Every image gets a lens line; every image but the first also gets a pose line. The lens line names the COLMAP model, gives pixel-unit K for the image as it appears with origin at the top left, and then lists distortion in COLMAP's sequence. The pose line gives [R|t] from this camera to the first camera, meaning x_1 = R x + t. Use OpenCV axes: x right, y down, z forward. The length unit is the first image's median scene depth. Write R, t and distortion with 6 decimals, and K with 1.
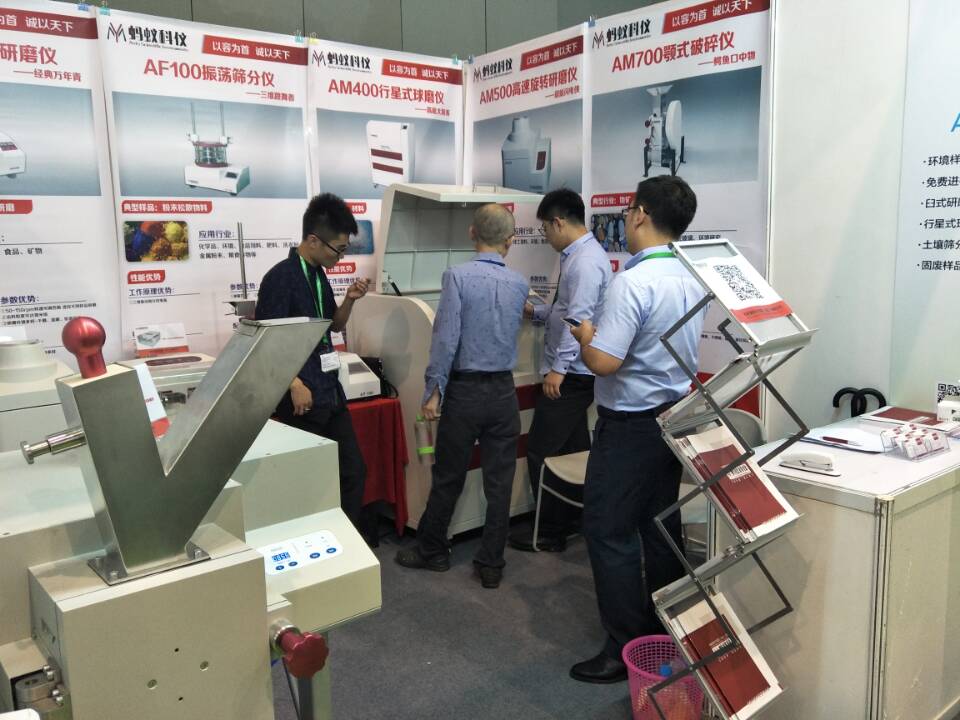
lens RADIAL K [[818.3, 0, 477.3], [0, 818.3, 361.2], [0, 0, 1]] dist [-0.004399, -0.012337]
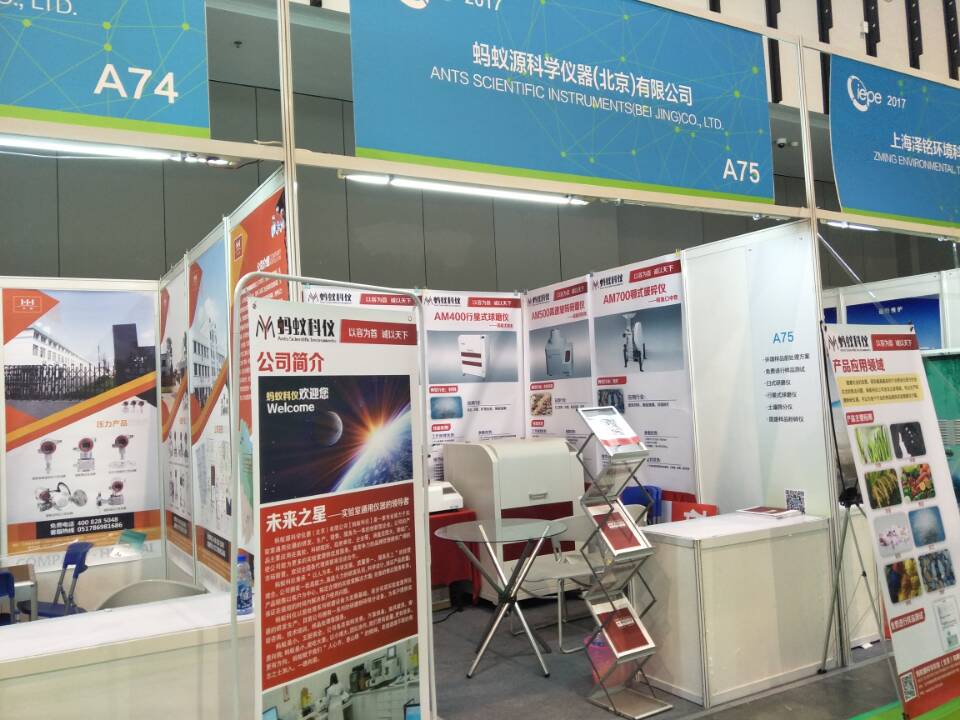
lens RADIAL K [[818.3, 0, 481.4], [0, 818.3, 359.4], [0, 0, 1]] dist [-0.004399, -0.012337]
pose [[0.987767, -0.030653, -0.152893, 0.156692], [0.000585, 0.981210, -0.192942, 0.063109], [0.155935, 0.190492, 0.969225, -0.549389]]
